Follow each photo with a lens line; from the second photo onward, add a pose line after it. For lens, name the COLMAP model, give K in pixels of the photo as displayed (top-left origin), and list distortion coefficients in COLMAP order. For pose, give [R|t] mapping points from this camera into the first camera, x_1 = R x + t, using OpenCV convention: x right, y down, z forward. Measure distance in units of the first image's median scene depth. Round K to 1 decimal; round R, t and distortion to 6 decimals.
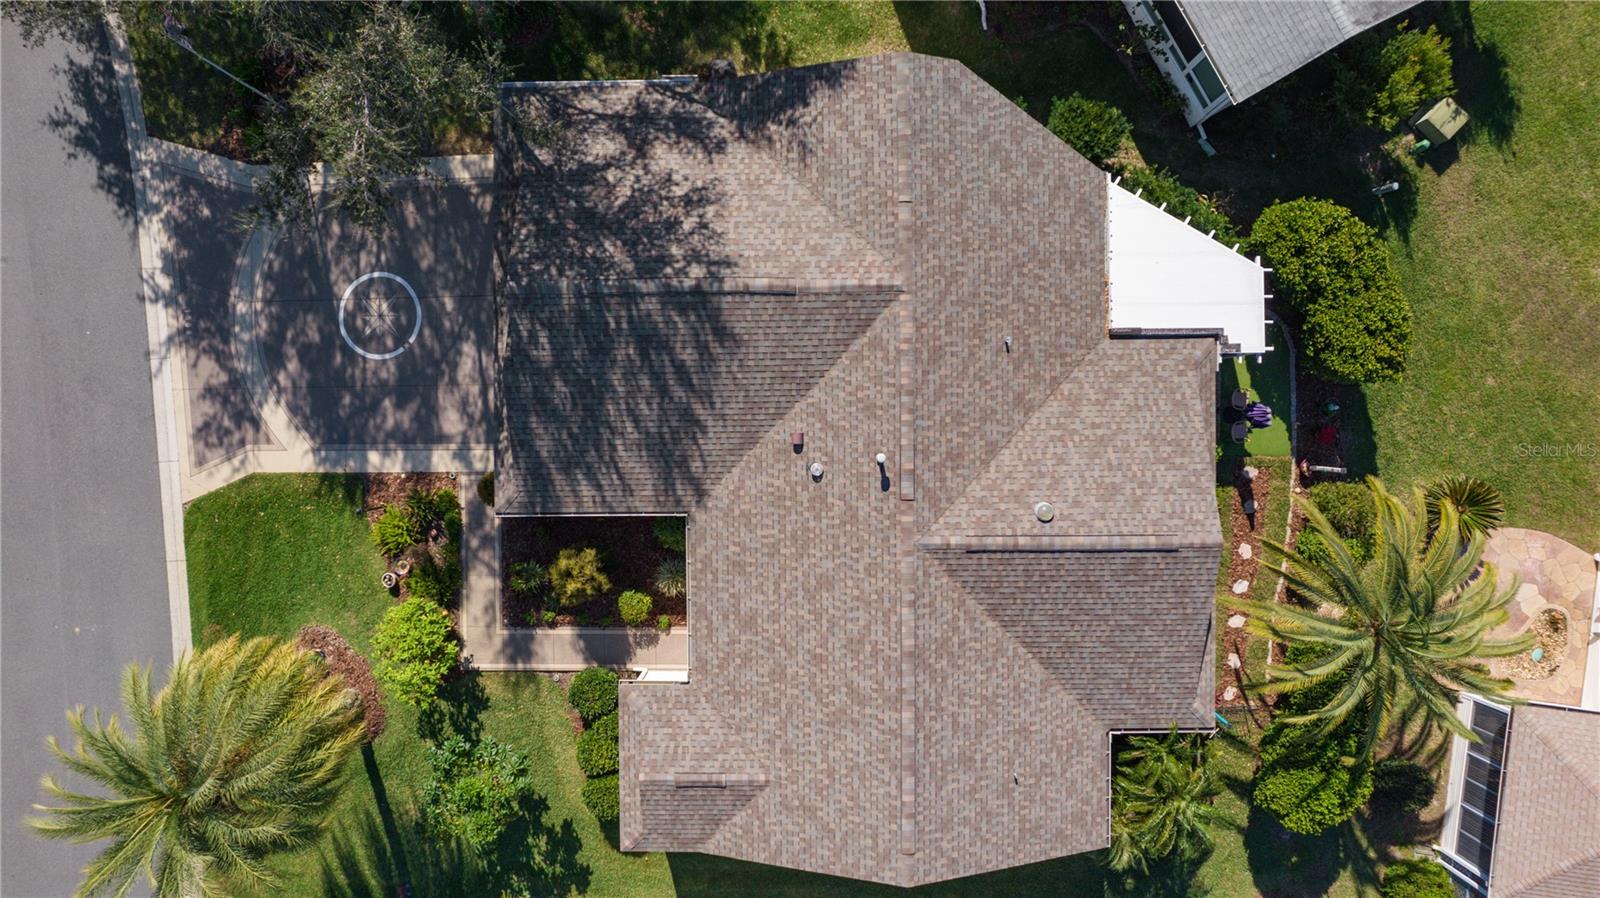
lens RADIAL K [[1027.4, 0, 800.0], [0, 1027.4, 449.0], [0, 0, 1]] dist [-0.048307, 0.030199]
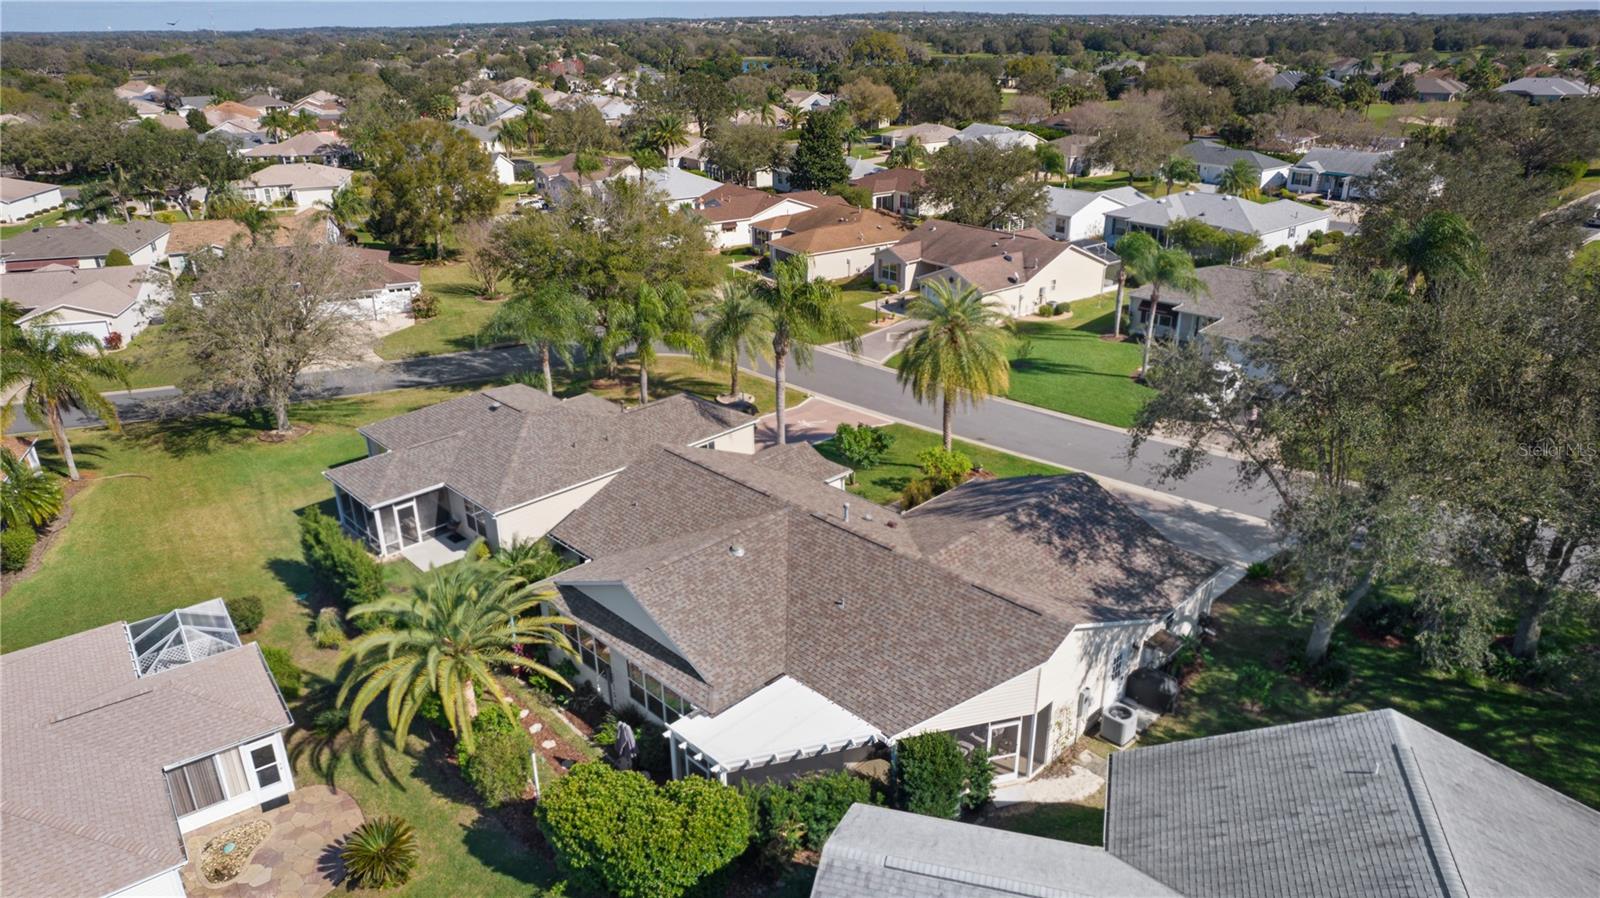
lens RADIAL K [[1034.5, 0, 798.0], [0, 1034.5, 450.0], [0, 0, 1]] dist [-0.075765, 0.066554]
pose [[-0.717598, 0.285423, -0.635285, 0.960649], [-0.696345, -0.277630, 0.661835, -0.827385], [0.012528, 0.917309, 0.397979, 0.287710]]
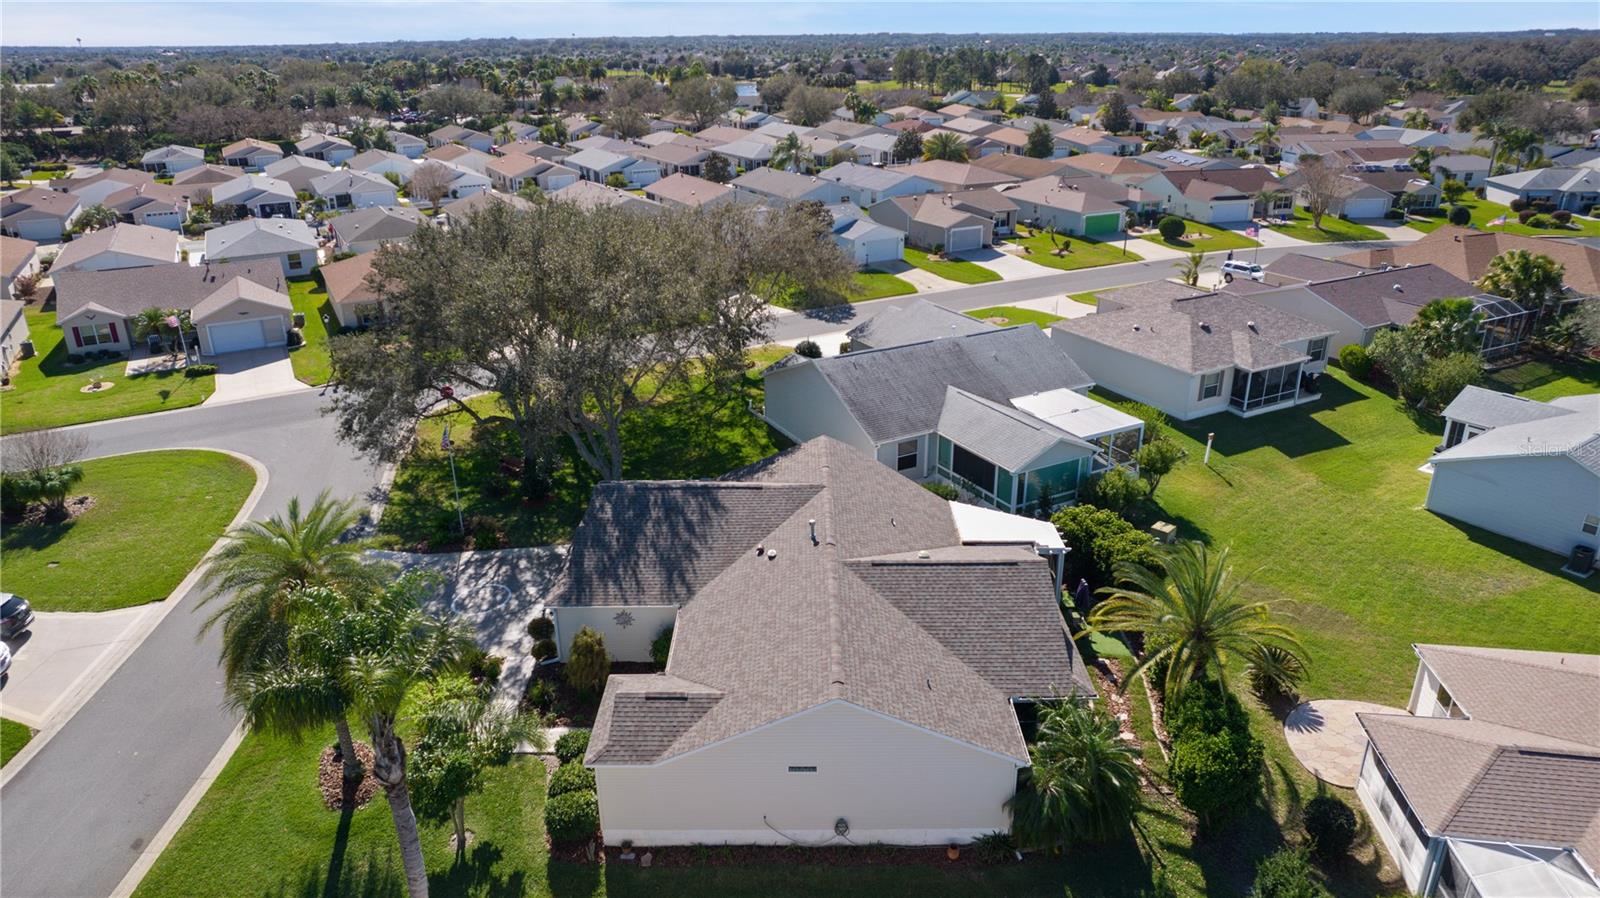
lens RADIAL K [[1027.4, 0, 800.0], [0, 1027.4, 449.0], [0, 0, 1]] dist [-0.048307, 0.030199]
pose [[0.999957, -0.001038, -0.009253, 0.067571], [-0.008204, 0.371643, -0.928339, 1.280837], [0.004403, 0.928375, 0.371618, 0.279217]]
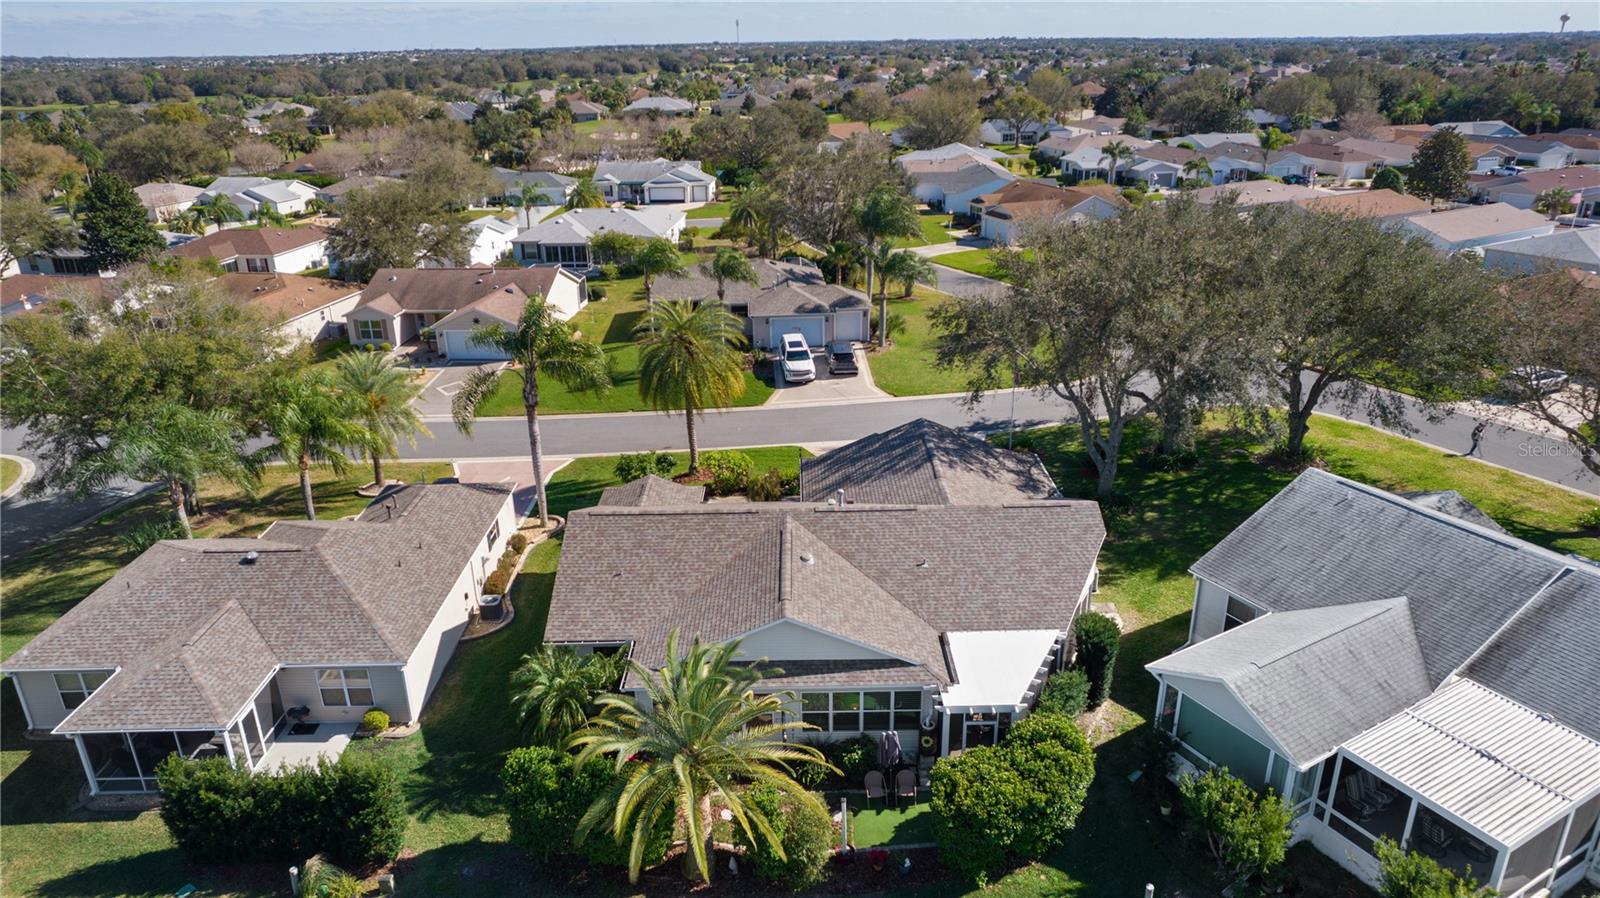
lens RADIAL K [[1034.5, 0, 798.0], [0, 1034.5, 450.0], [0, 0, 1]] dist [-0.075765, 0.066554]
pose [[-0.000268, 0.376948, -0.926234, 1.408231], [-0.999942, 0.009880, 0.004310, 0.061933], [0.010776, 0.926182, 0.376924, 0.287543]]
